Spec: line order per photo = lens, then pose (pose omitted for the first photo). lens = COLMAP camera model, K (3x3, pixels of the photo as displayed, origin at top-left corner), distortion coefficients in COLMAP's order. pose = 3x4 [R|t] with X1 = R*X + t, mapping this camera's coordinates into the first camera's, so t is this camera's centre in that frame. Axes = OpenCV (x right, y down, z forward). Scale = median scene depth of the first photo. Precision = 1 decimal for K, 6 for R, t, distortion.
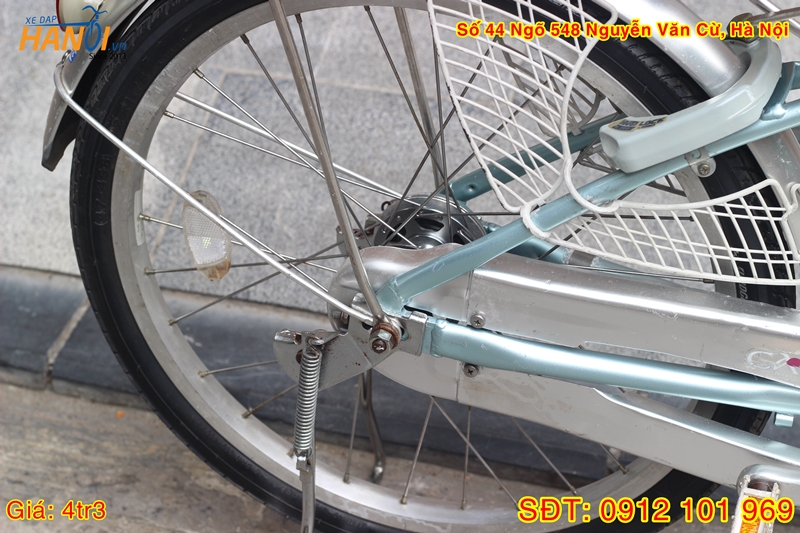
lens RADIAL K [[1928.3, 0, 400.0], [0, 1928.3, 266.5], [0, 0, 1]] dist [-0.090492, -0.611375]
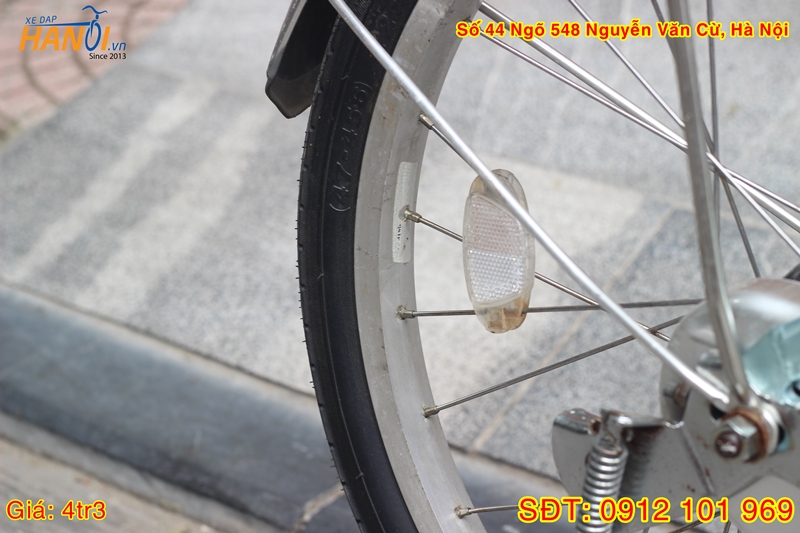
lens RADIAL K [[1928.3, 0, 400.0], [0, 1928.3, 266.5], [0, 0, 1]] dist [-0.090492, -0.611375]
pose [[0.932822, 0.166069, -0.319788, 0.064583], [-0.236296, 0.951928, -0.194928, 0.117686], [0.272044, 0.257397, 0.927221, 0.480778]]
